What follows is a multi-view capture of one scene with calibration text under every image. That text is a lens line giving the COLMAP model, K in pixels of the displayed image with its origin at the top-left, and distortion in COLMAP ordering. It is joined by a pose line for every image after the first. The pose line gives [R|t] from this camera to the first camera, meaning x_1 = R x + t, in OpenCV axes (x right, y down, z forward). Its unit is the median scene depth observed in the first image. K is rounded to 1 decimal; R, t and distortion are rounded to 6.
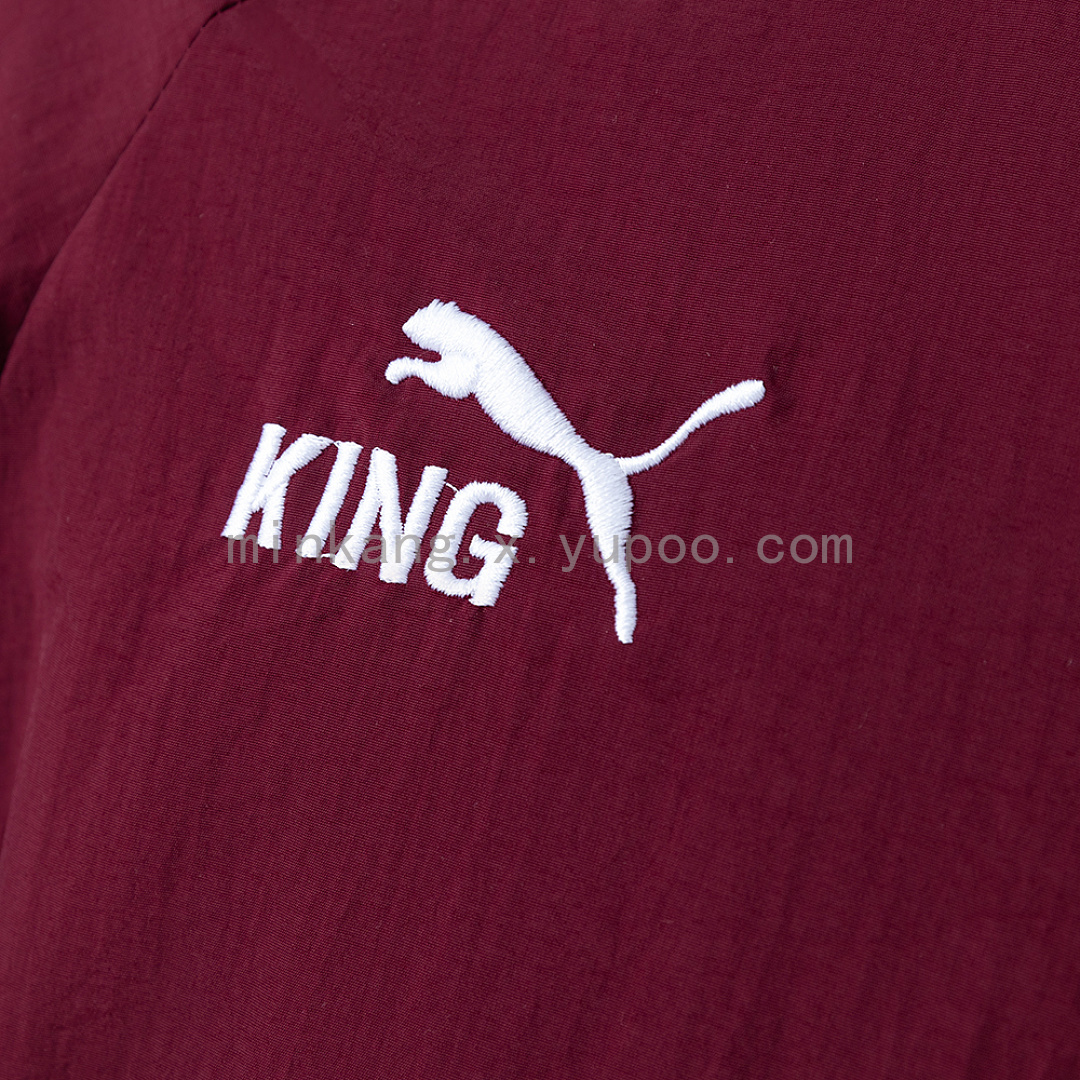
lens RADIAL K [[2352.9, 0, 540.0], [0, 2352.9, 540.0], [0, 0, 1]] dist [-0.016180, 0.085698]
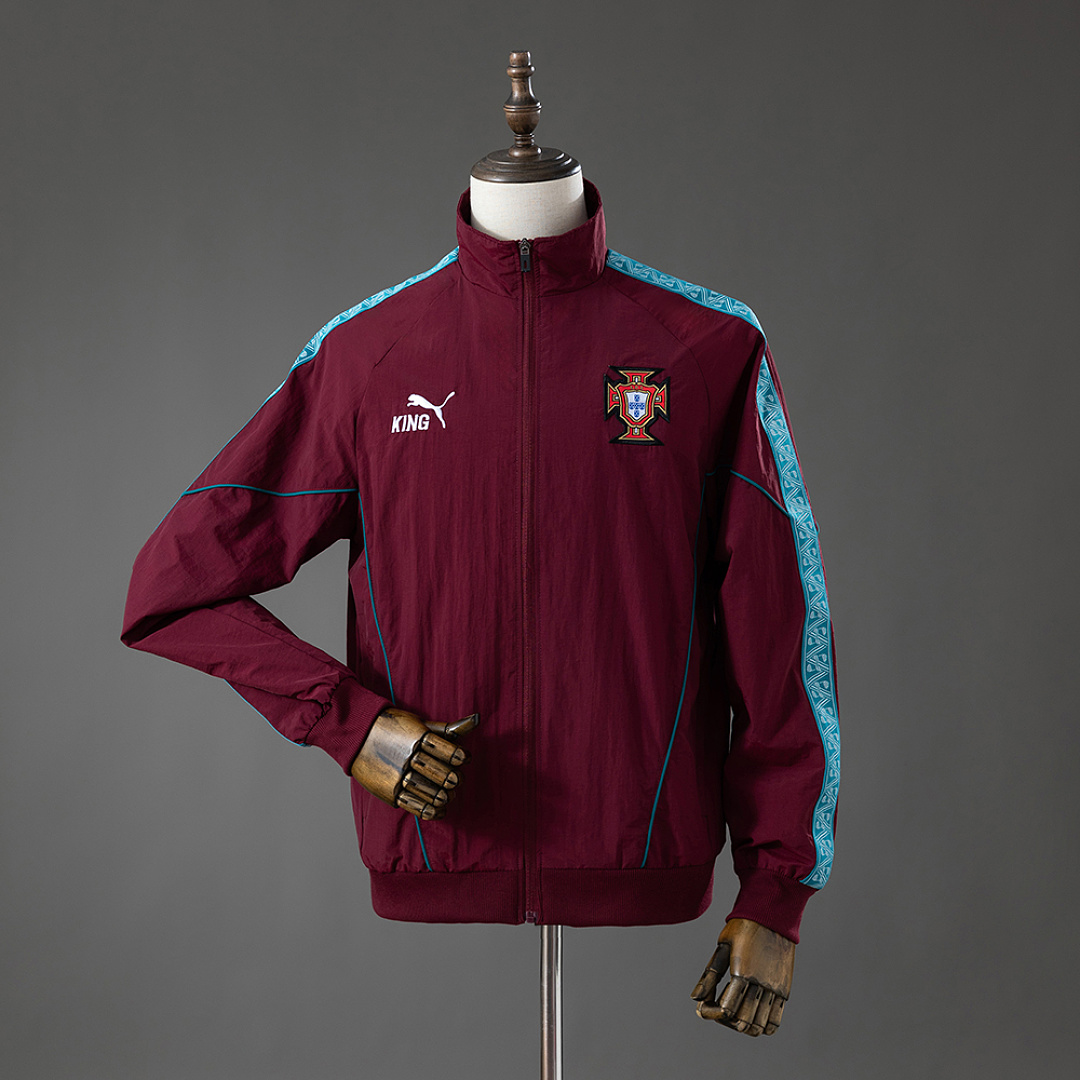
lens RADIAL K [[2264.7, 0, 540.0], [0, 2264.7, 540.0], [0, 0, 1]] dist [-0.053828, -0.127098]
pose [[0.964452, -0.258124, -0.056617, 0.645259], [0.247529, 0.957434, -0.148489, 1.531074], [0.092535, 0.129196, 0.987292, -6.082295]]
